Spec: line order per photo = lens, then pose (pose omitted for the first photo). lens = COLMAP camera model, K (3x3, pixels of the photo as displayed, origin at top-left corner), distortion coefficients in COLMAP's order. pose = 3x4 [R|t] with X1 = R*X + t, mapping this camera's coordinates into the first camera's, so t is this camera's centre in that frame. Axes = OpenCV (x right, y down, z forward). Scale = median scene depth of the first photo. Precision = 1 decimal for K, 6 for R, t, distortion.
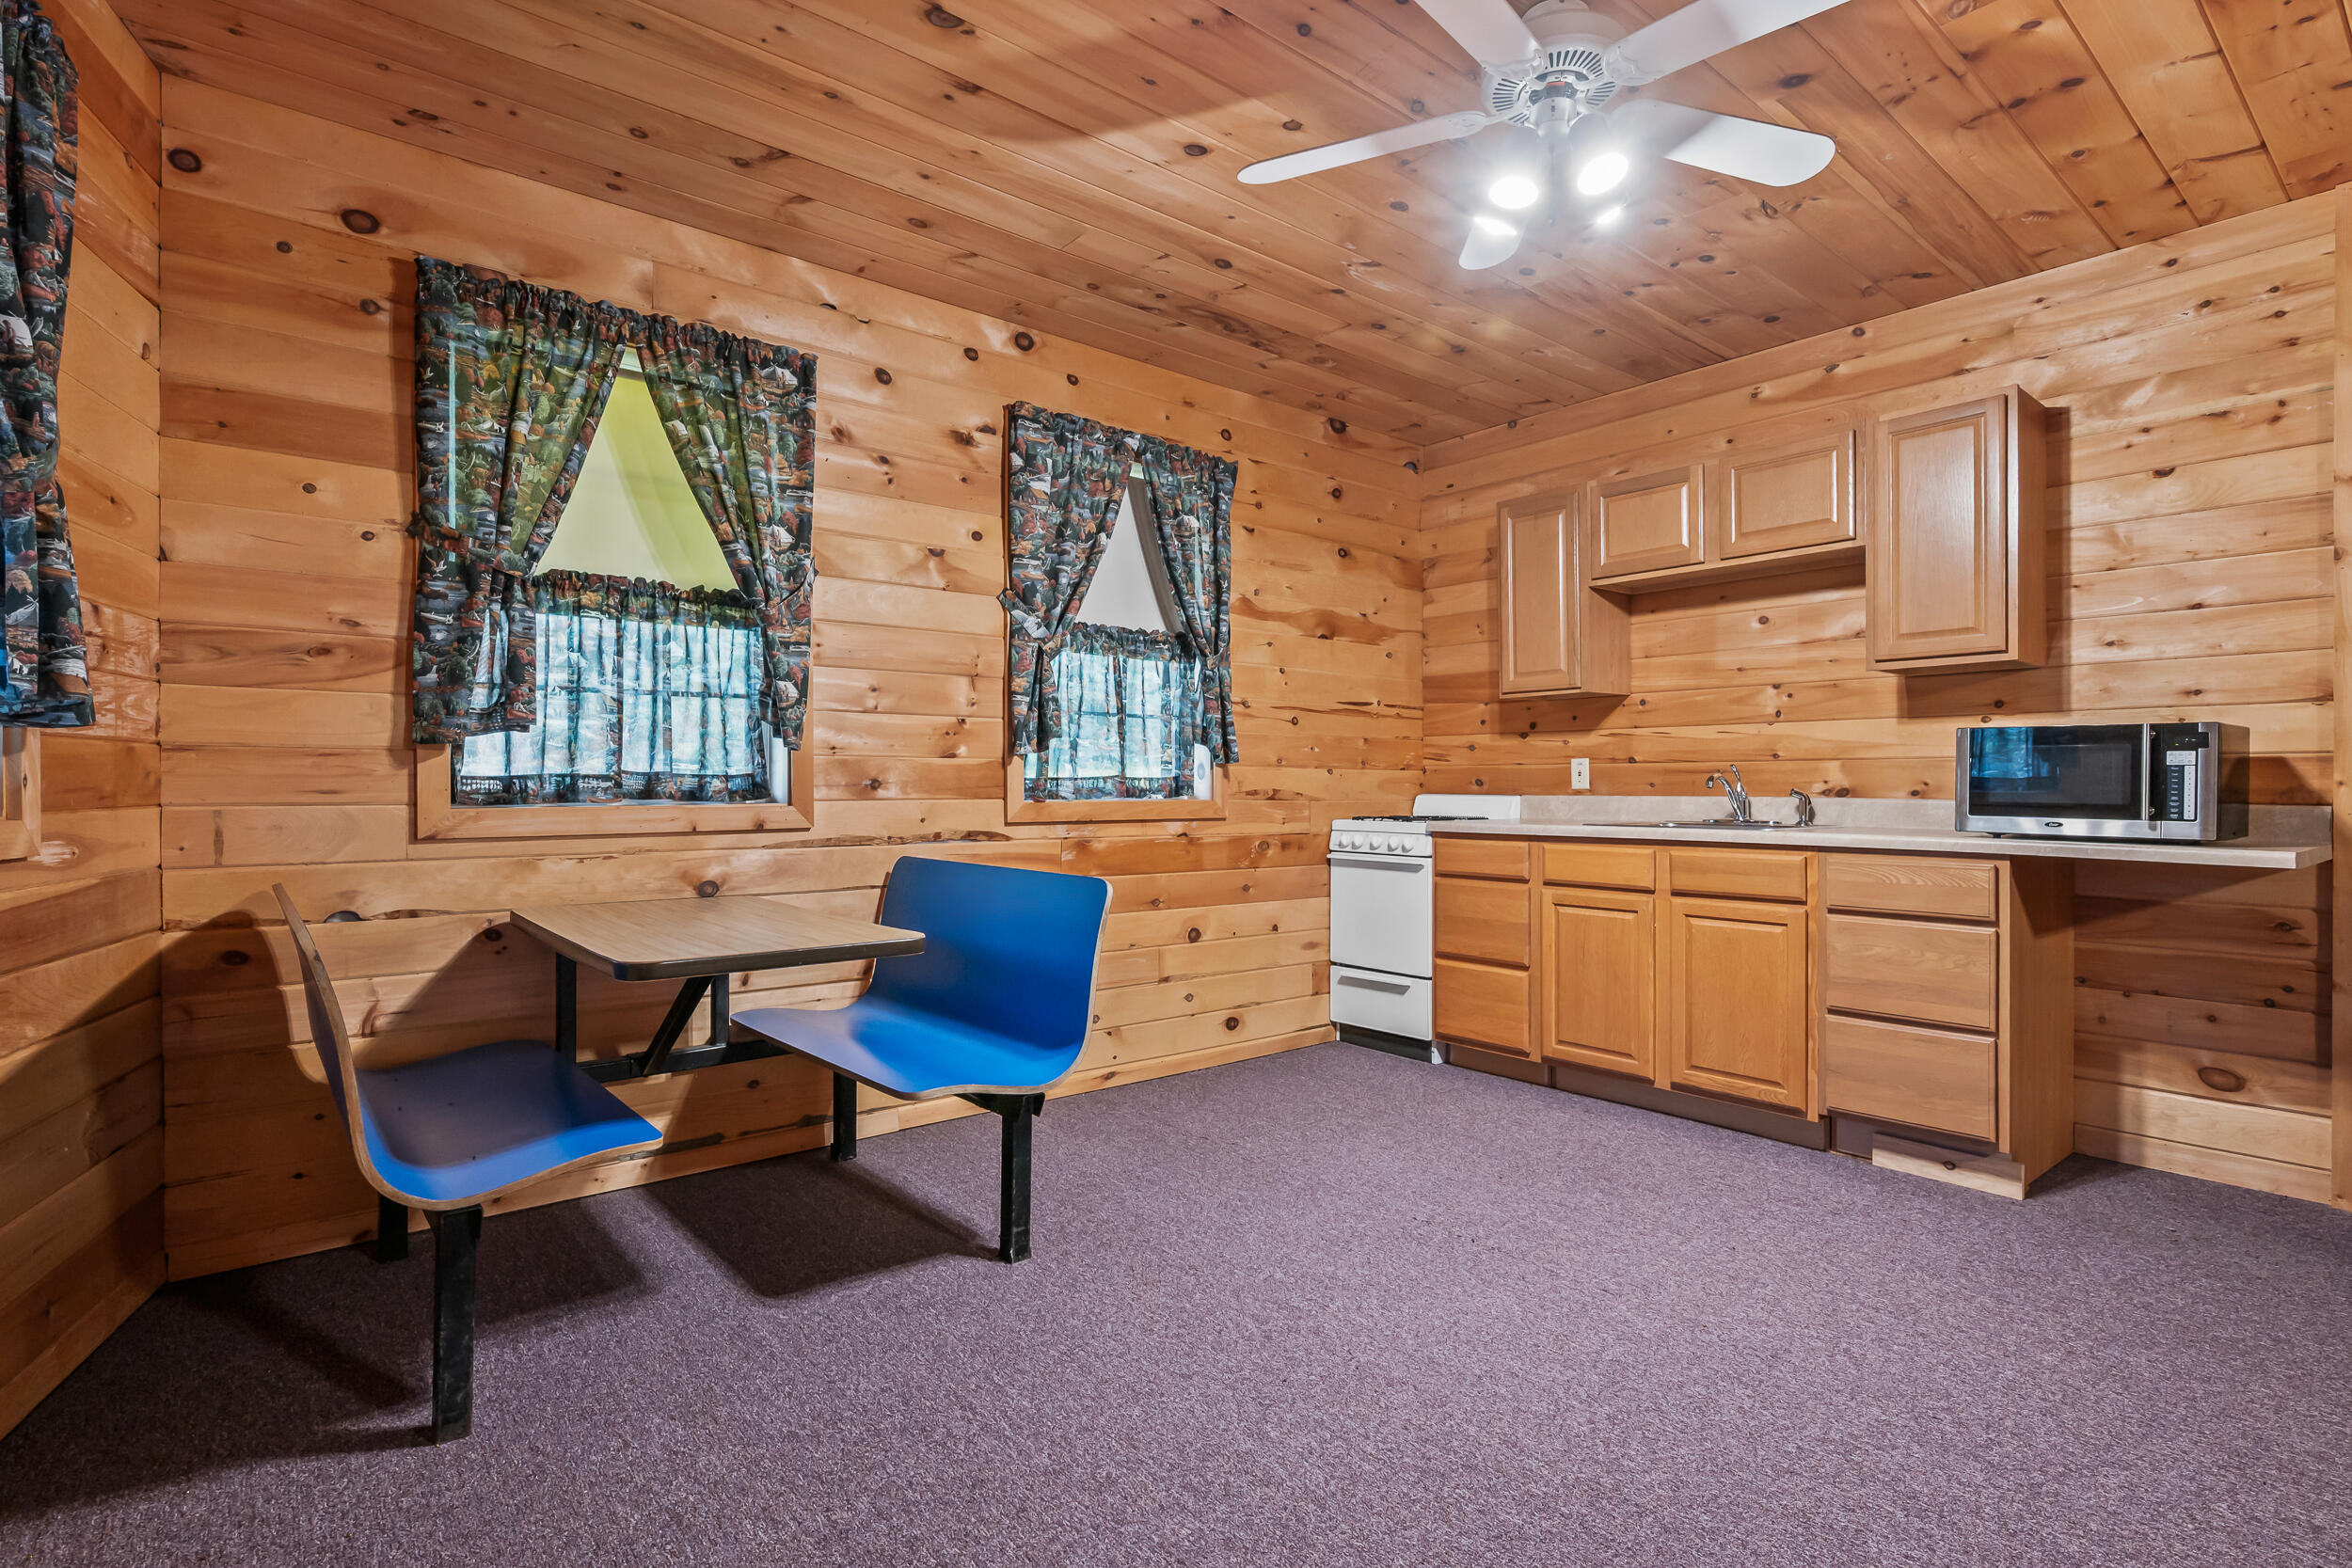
lens RADIAL K [[1131.7, 0, 1174.0], [0, 1131.7, 786.3], [0, 0, 1]] dist [0.000220, 0.000745]
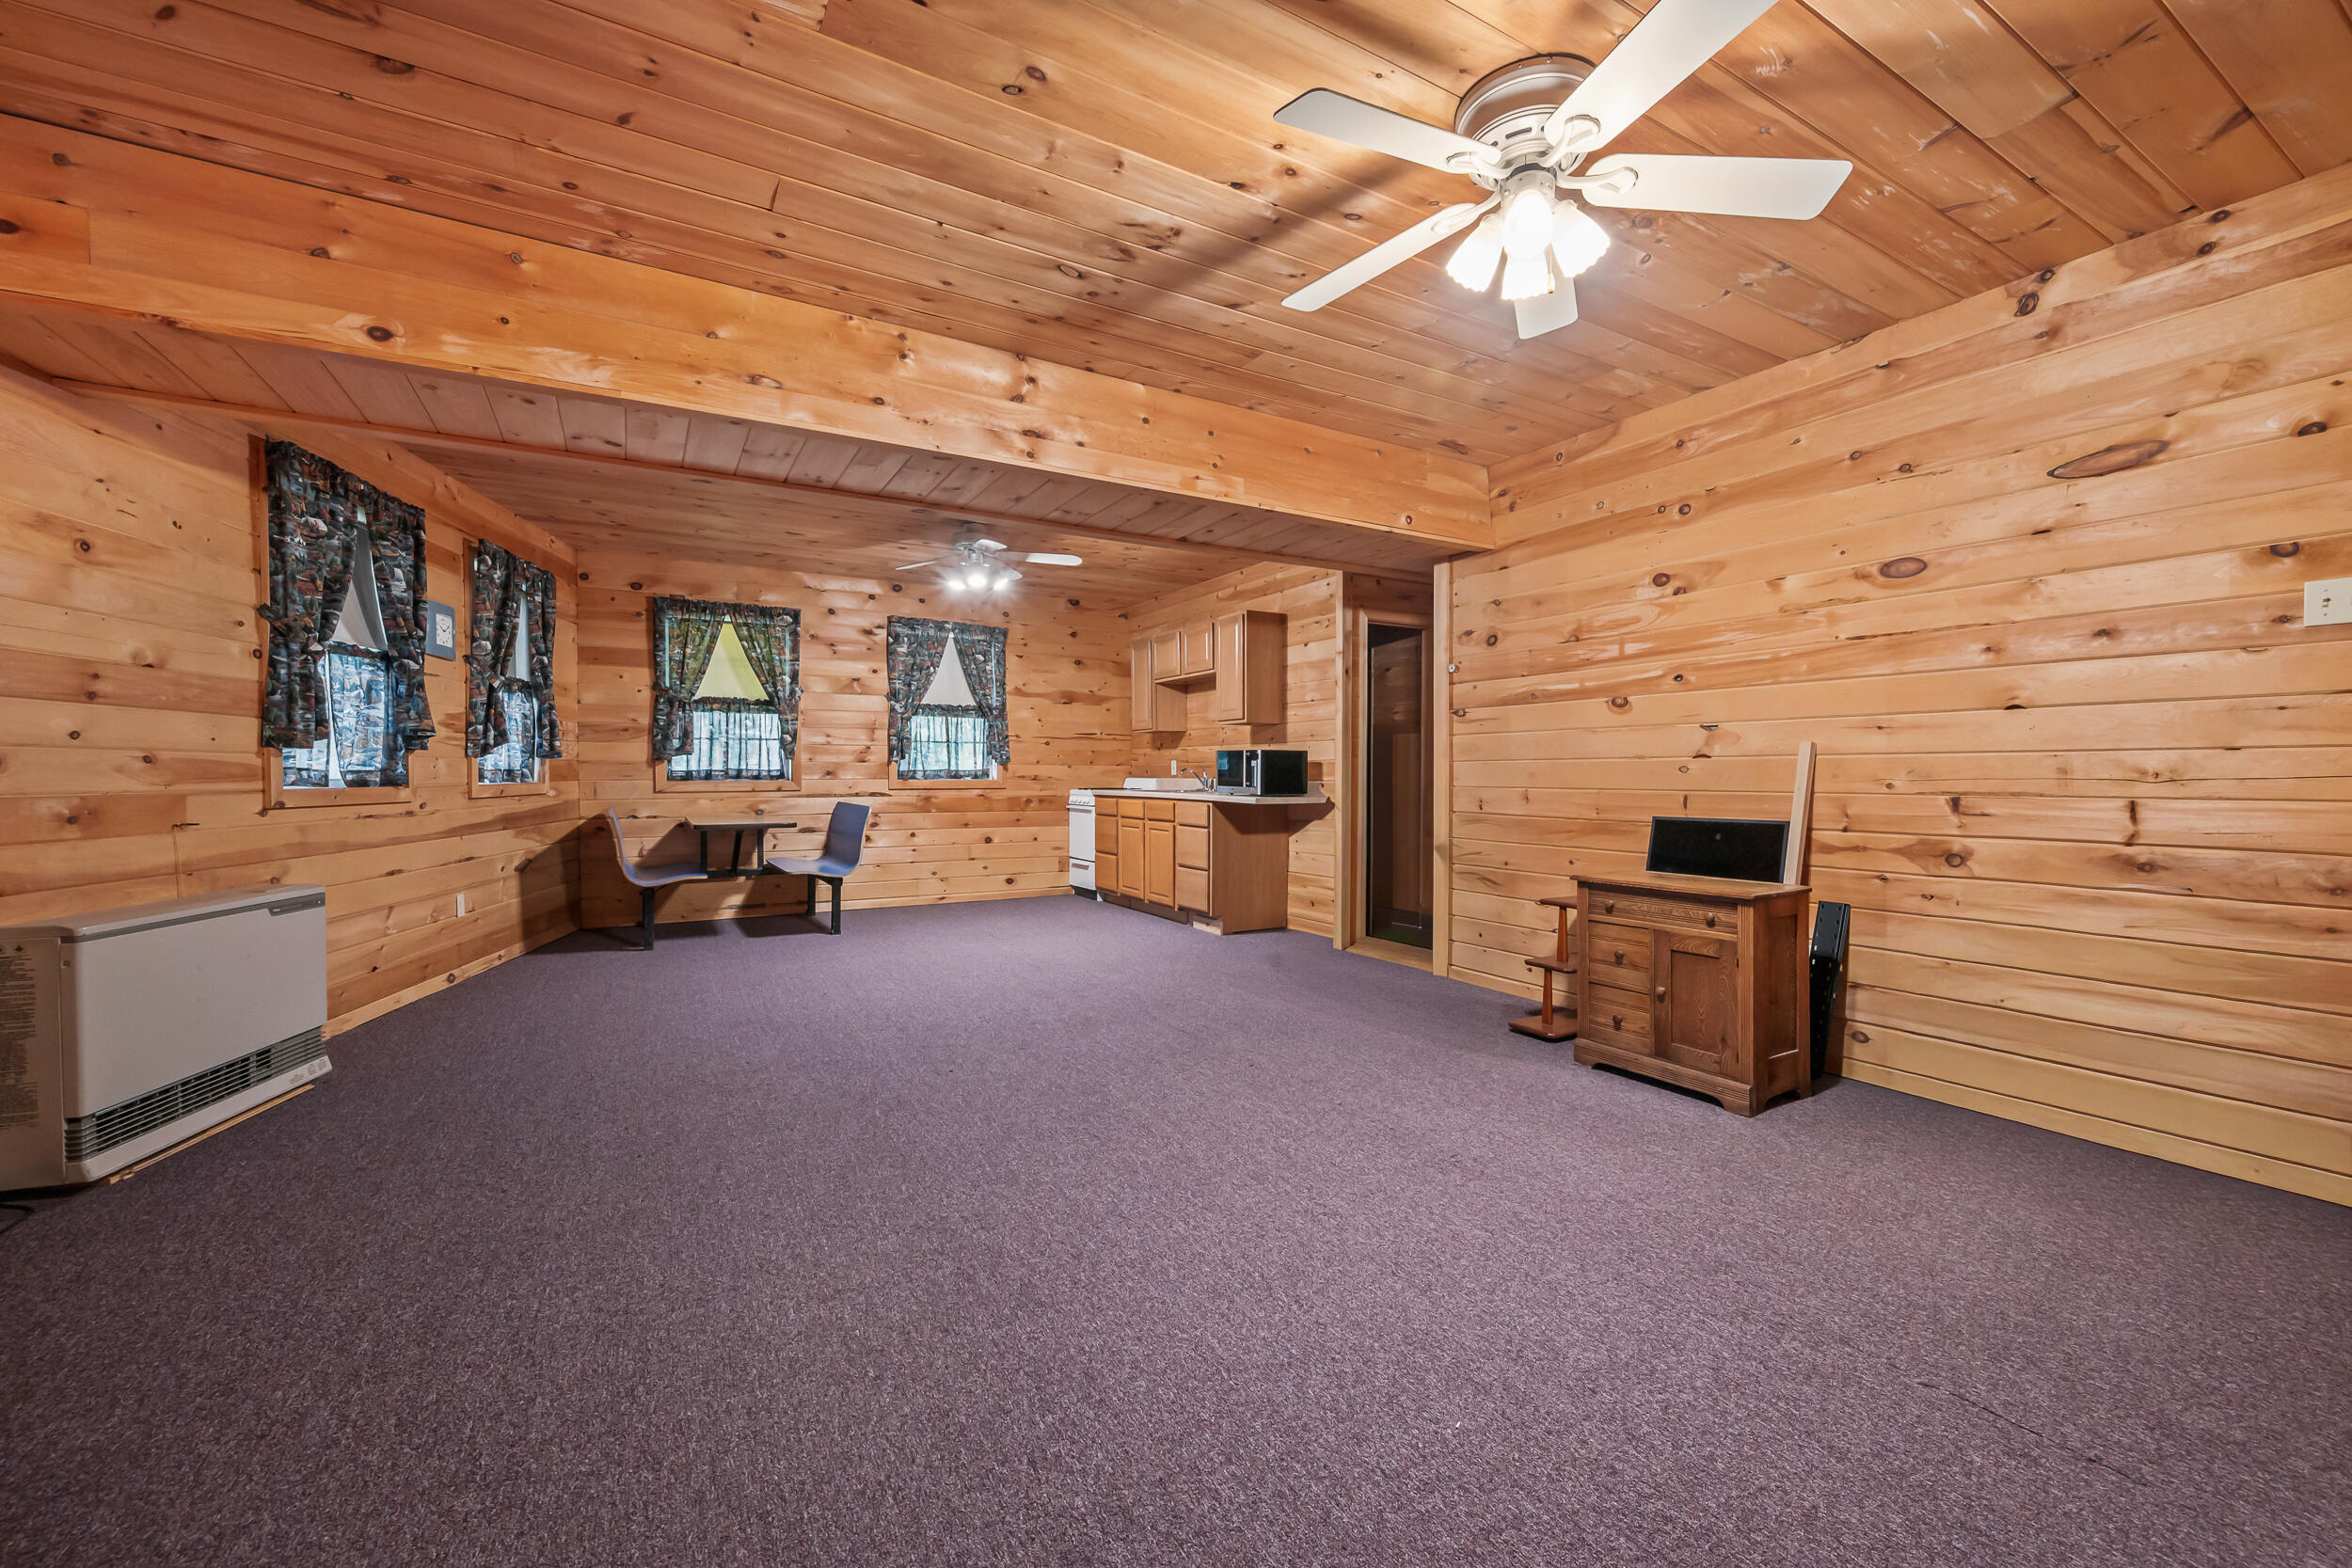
lens RADIAL K [[928.2, 0, 1180.0], [0, 928.2, 784.0], [0, 0, 1]] dist [-0.001073, -0.000116]
pose [[0.986877, 0.001894, -0.161464, 0.902243], [0.000169, 0.999919, 0.012761, -0.004055], [0.161475, -0.012621, 0.986796, -0.983430]]
